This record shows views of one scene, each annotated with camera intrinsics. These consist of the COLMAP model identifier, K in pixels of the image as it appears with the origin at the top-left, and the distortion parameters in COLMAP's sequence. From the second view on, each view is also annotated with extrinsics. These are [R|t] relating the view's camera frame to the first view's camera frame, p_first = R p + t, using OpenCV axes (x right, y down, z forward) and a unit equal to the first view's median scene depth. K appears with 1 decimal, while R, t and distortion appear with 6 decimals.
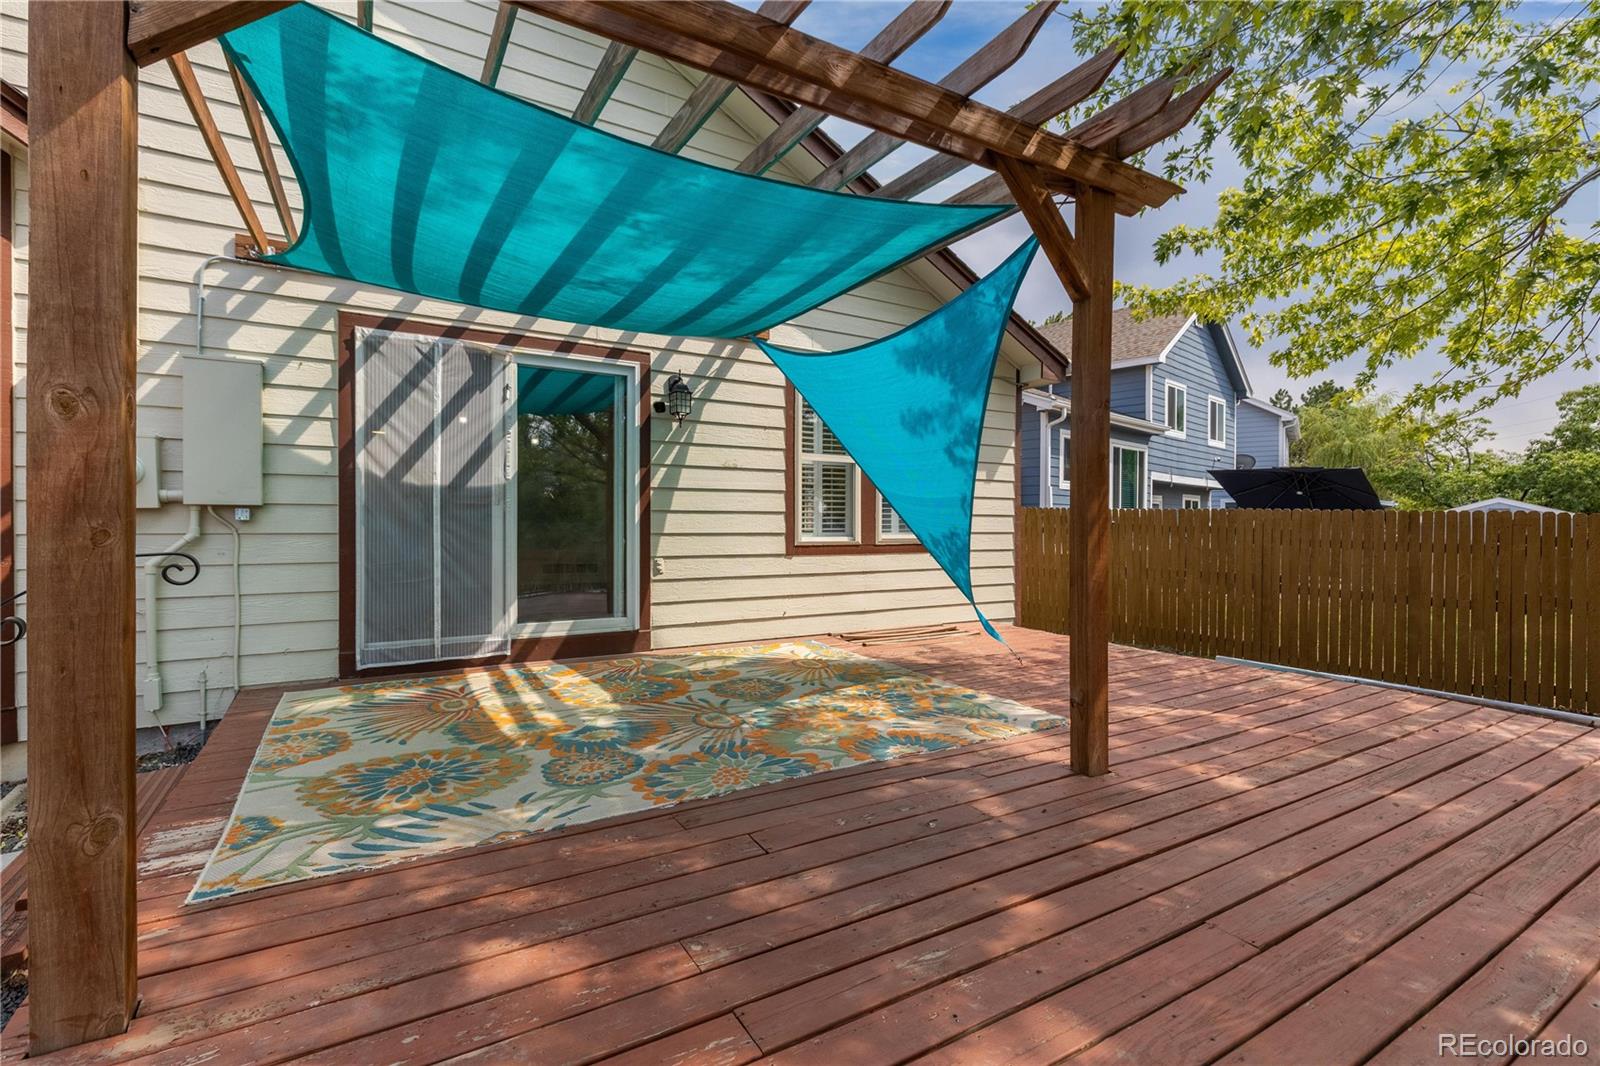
lens RADIAL K [[725.6, 0, 804.5], [0, 725.6, 529.0], [0, 0, 1]] dist [0.012993, -0.001794]
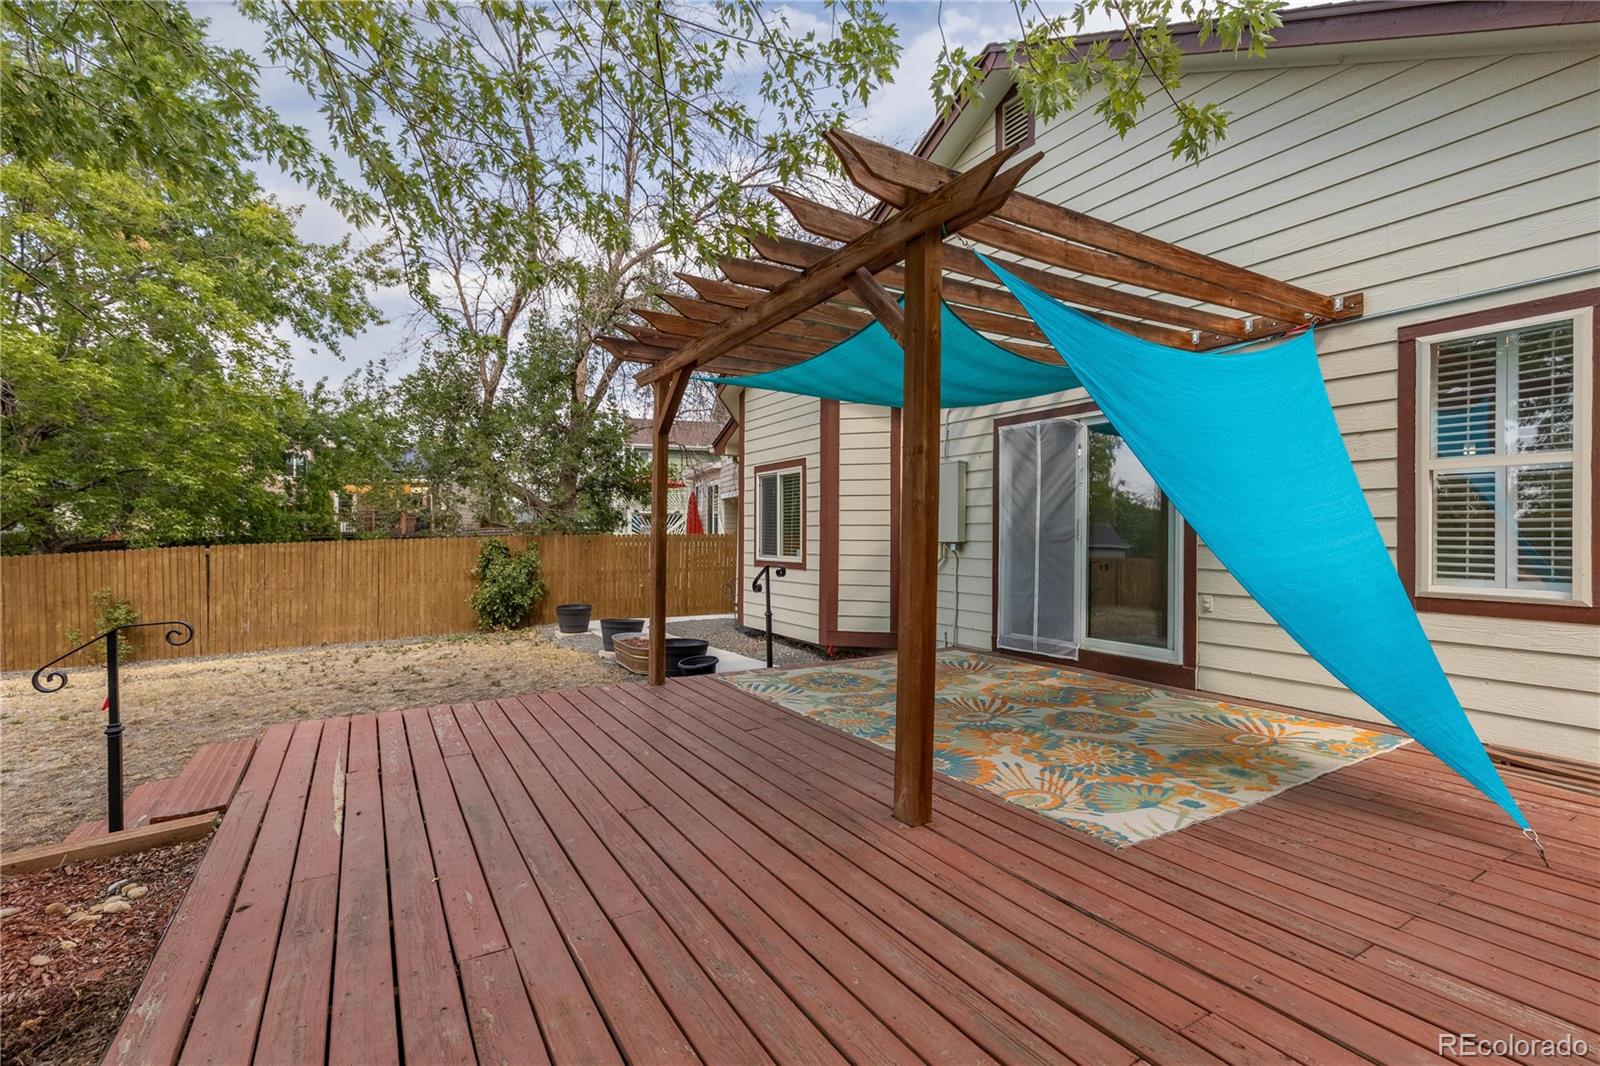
lens RADIAL K [[725.6, 0, 801.1], [0, 725.6, 535.8], [0, 0, 1]] dist [0.012993, -0.001794]
pose [[-0.007688, -0.008500, -0.999934, 0.855306], [-0.020051, 0.999764, -0.008344, -0.021522], [0.999769, 0.019985, -0.007856, 0.540103]]
